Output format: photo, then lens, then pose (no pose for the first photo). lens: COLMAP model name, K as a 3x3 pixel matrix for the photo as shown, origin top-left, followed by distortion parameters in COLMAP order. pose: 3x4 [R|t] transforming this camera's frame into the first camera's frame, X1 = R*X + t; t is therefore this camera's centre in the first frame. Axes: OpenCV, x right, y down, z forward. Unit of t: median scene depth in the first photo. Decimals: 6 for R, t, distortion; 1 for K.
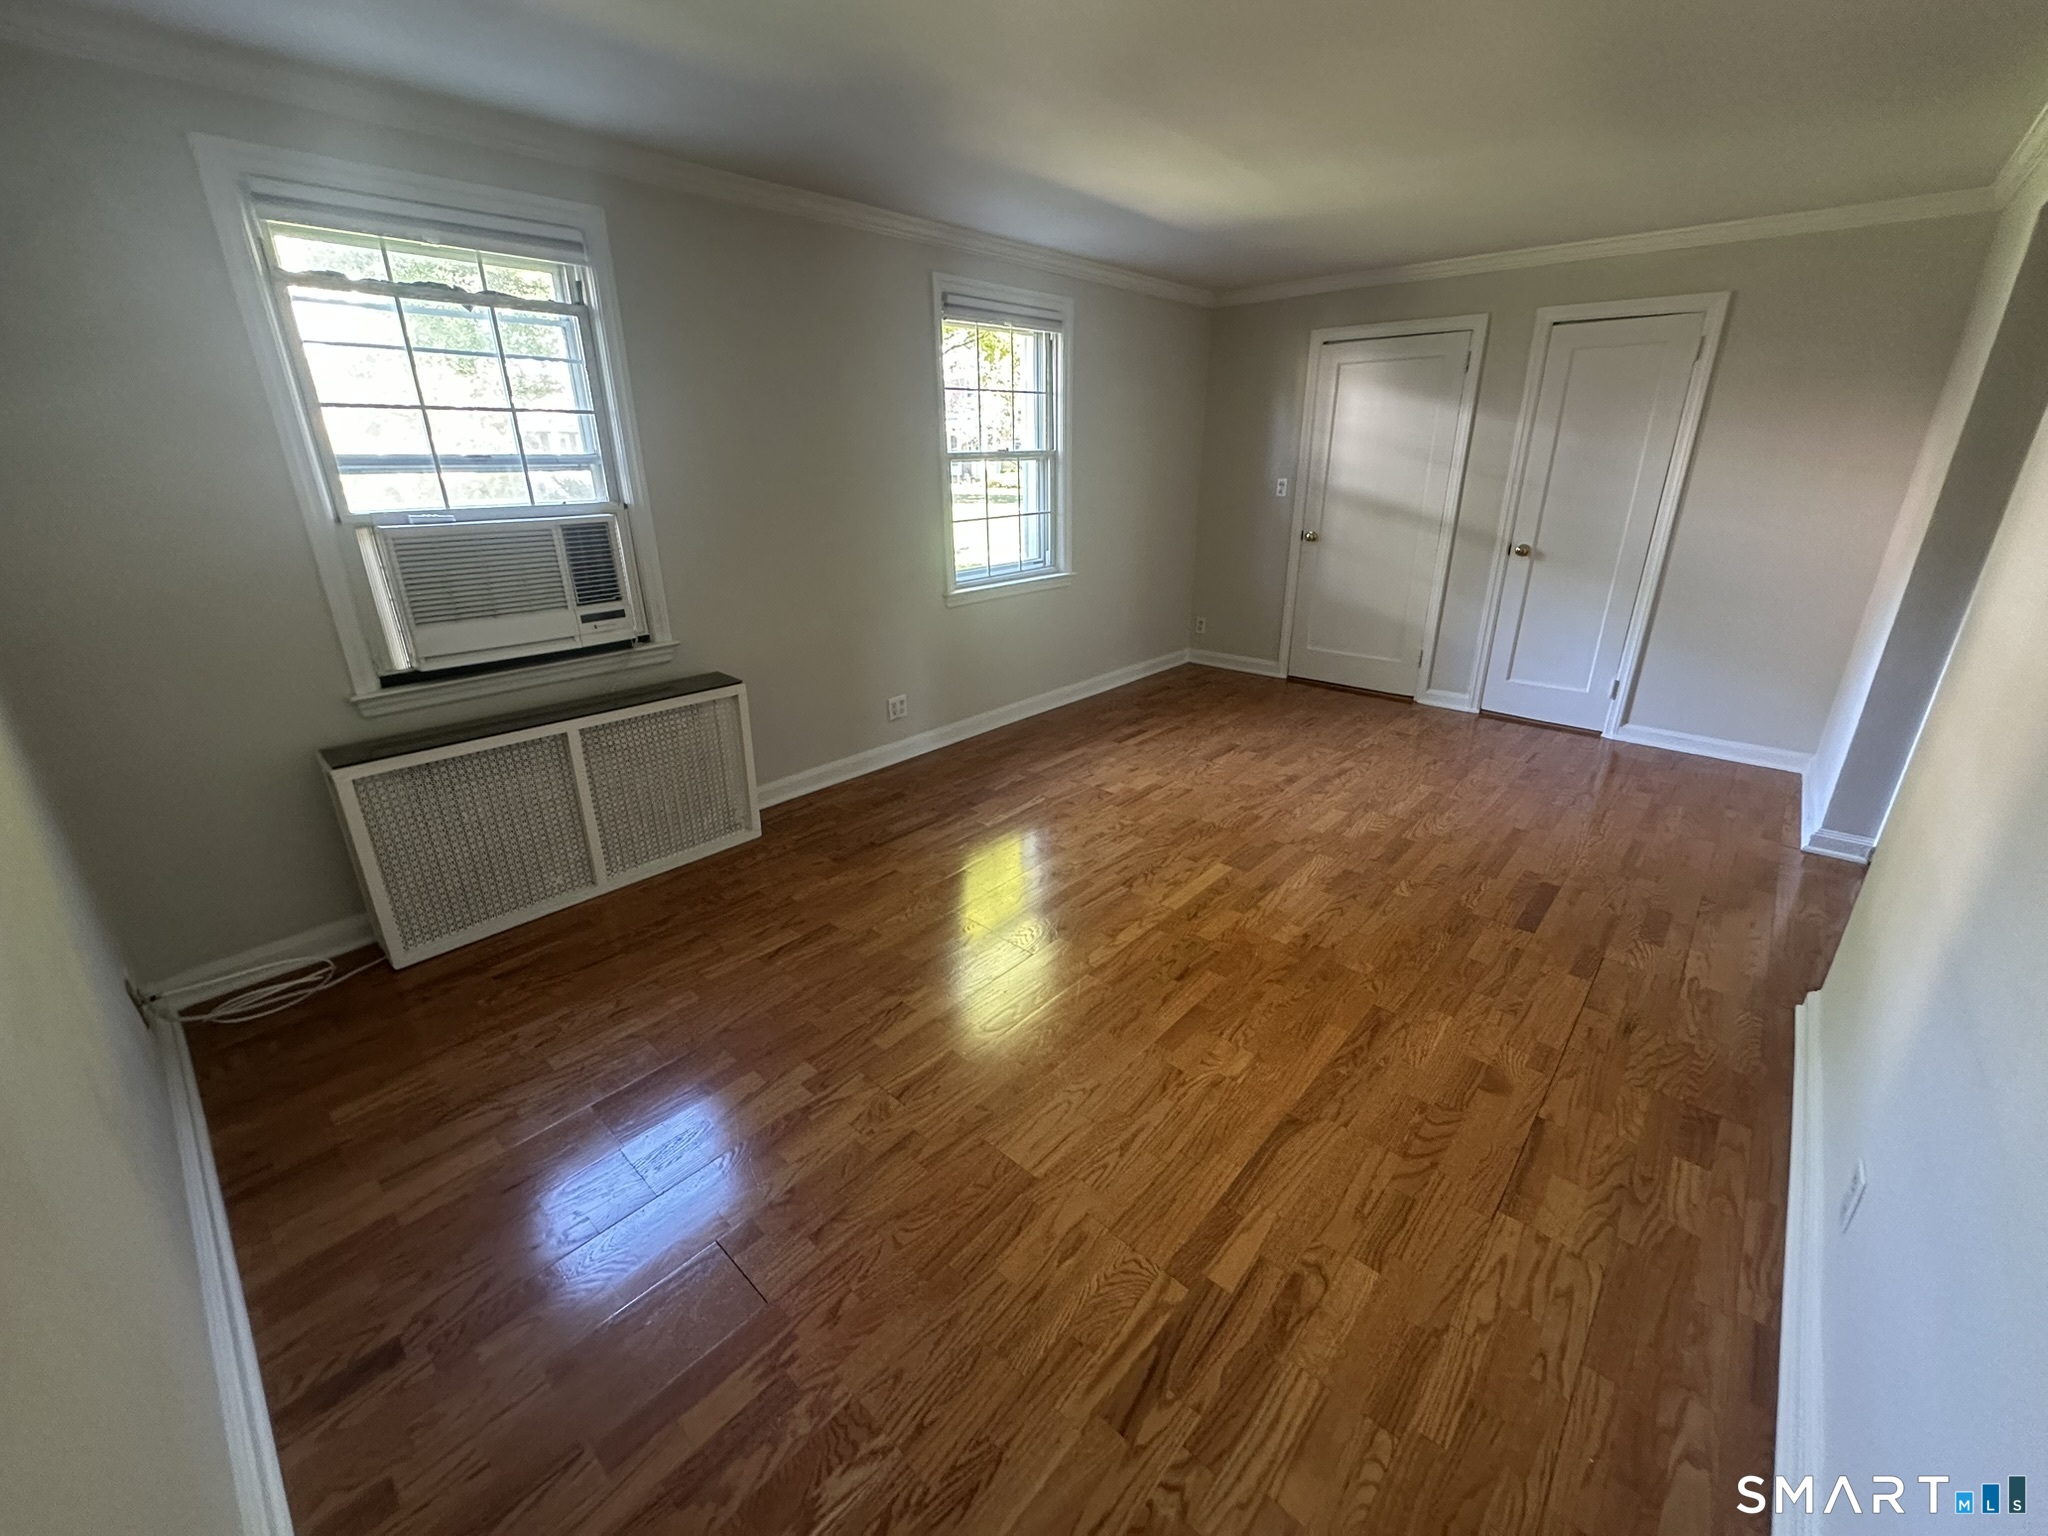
lens RADIAL K [[817.0, 0, 1036.7], [0, 817.0, 758.3], [0, 0, 1]] dist [-0.006035, 0.001273]
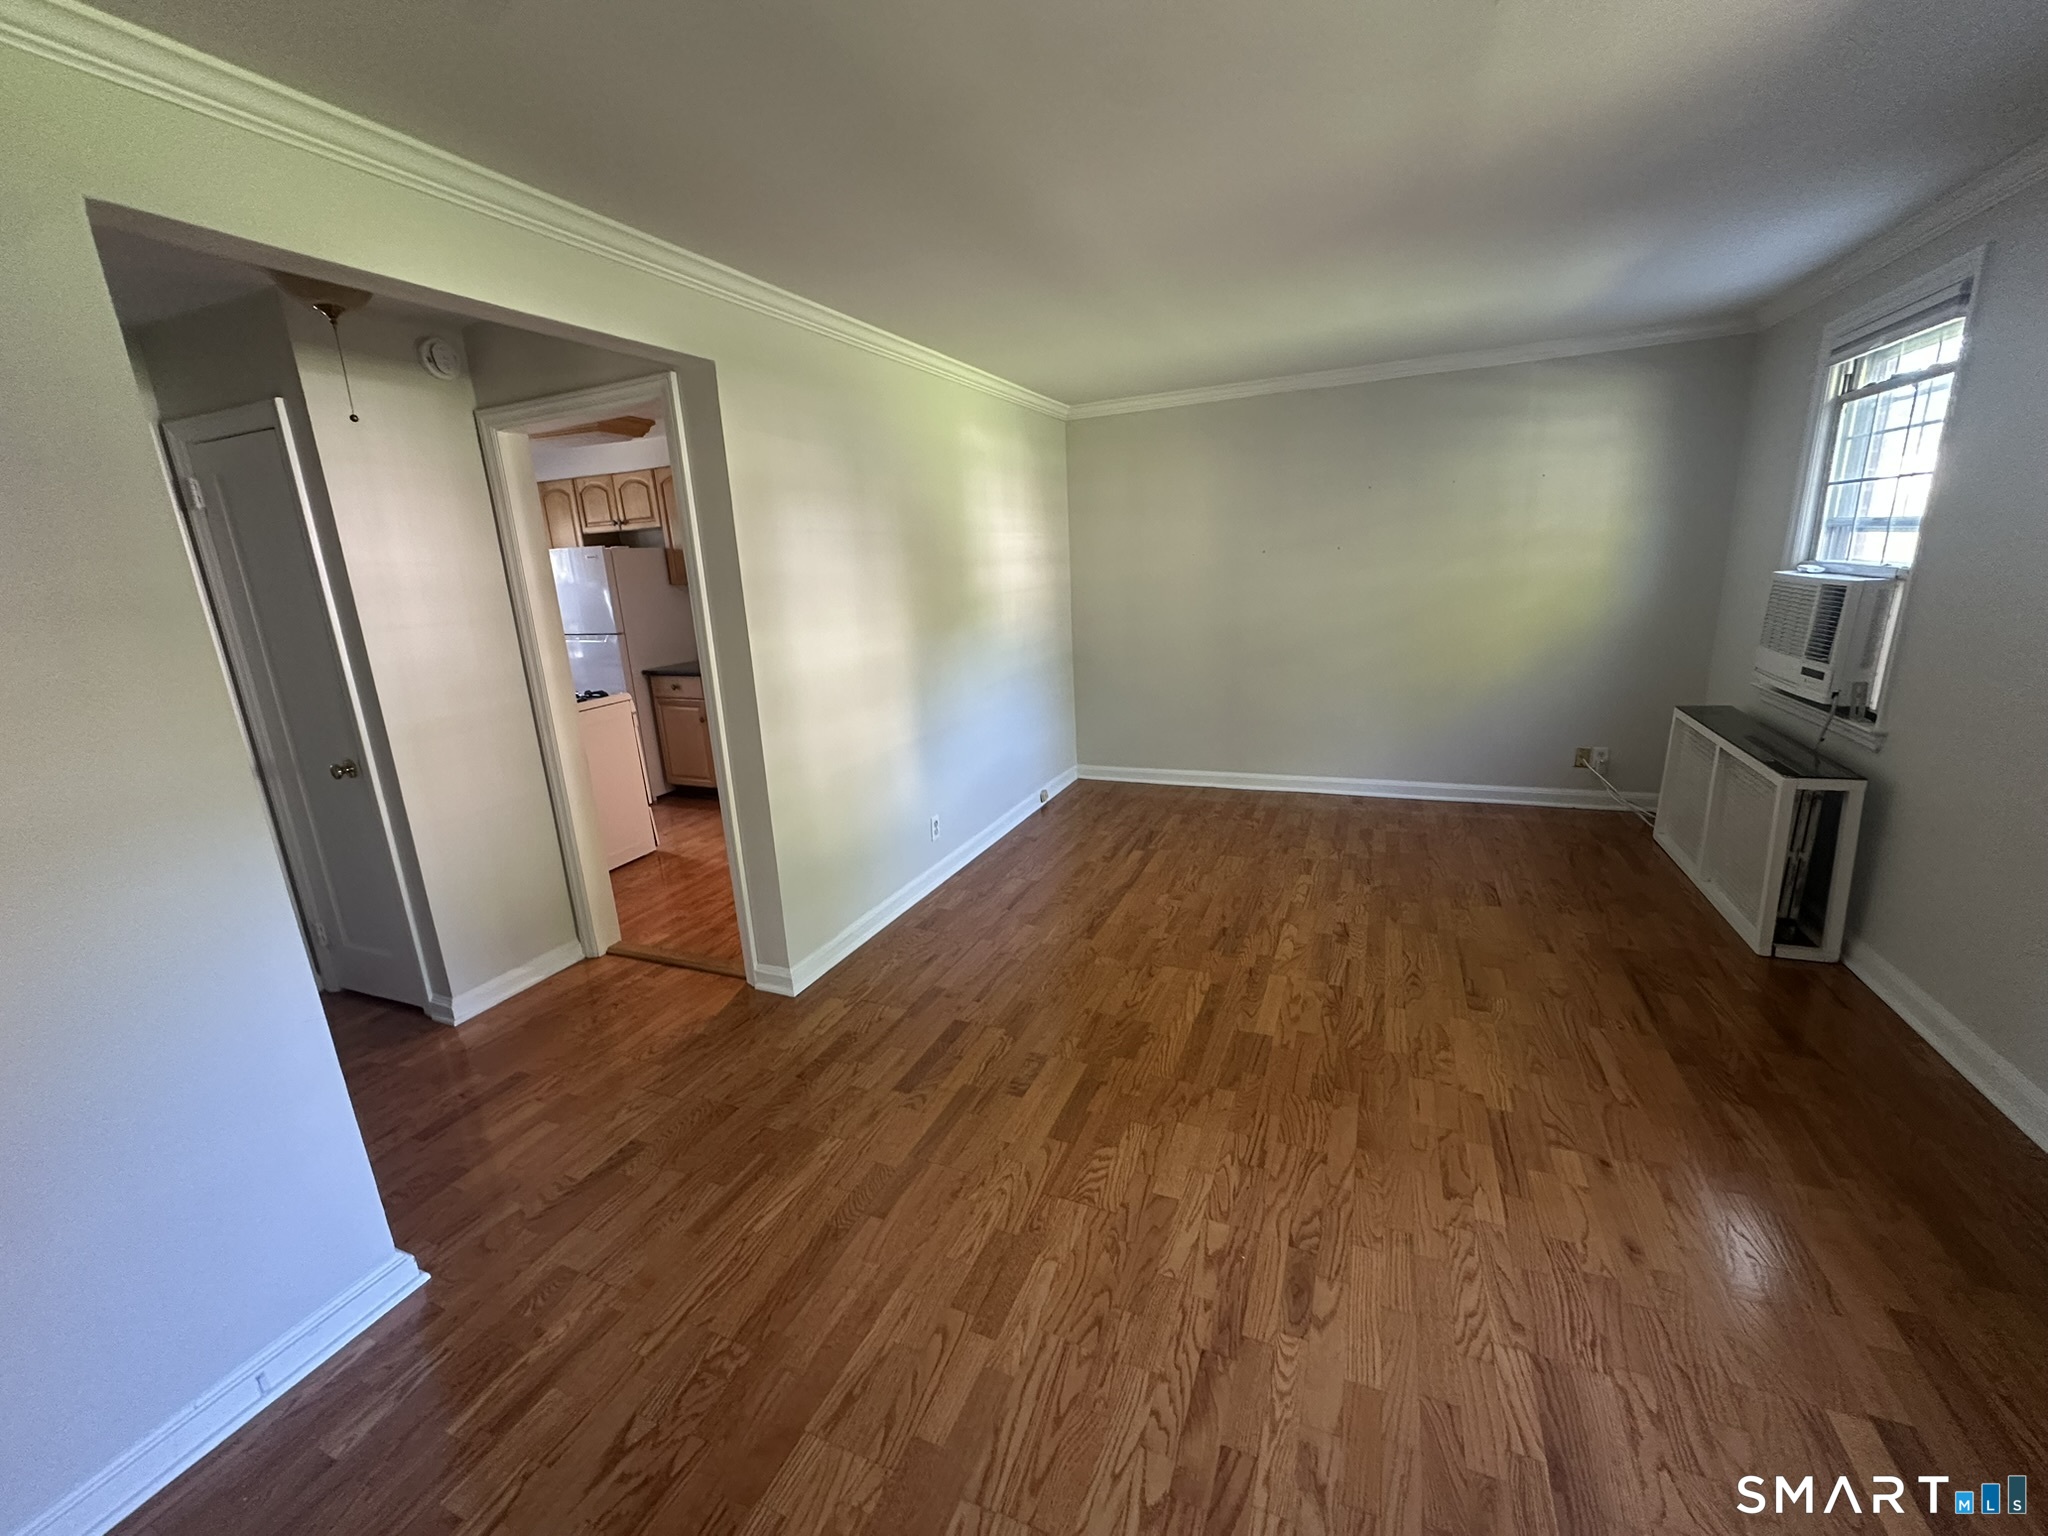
lens RADIAL K [[817.0, 0, 1016.8], [0, 817.0, 777.5], [0, 0, 1]] dist [-0.006035, 0.001273]
pose [[-0.949999, 0.137541, -0.280329, 0.715990], [-0.048442, 0.821976, 0.567458, -0.585993], [0.308472, 0.552664, -0.774214, 1.516313]]
